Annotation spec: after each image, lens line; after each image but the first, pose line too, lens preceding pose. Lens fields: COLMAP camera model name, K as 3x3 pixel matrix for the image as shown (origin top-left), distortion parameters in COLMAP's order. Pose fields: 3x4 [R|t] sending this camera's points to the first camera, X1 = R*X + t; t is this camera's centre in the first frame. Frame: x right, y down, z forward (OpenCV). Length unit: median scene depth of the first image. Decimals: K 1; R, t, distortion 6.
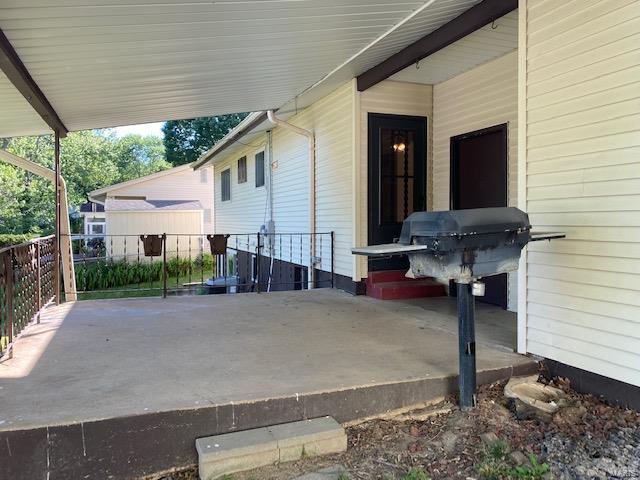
lens RADIAL K [[491.4, 0, 323.1], [0, 491.4, 240.5], [0, 0, 1]] dist [0.012980, 0.004209]
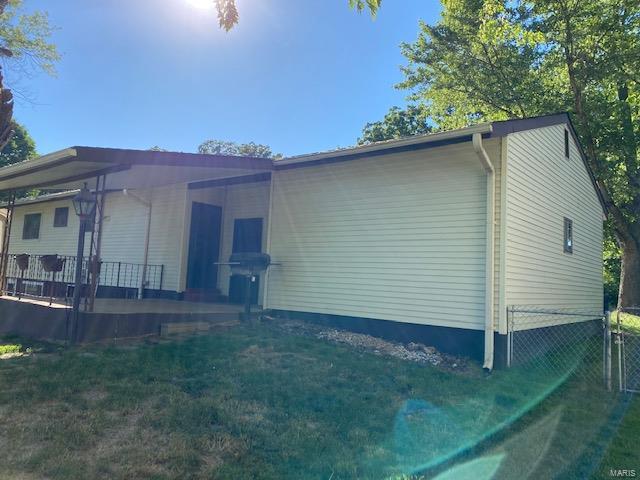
lens RADIAL K [[491.4, 0, 321.5], [0, 491.4, 239.6], [0, 0, 1]] dist [0.012980, 0.004209]
pose [[0.877166, 0.093110, 0.471073, -0.329246], [-0.036669, 0.991144, -0.127626, 0.098509], [-0.478784, 0.094675, 0.872813, -0.802987]]
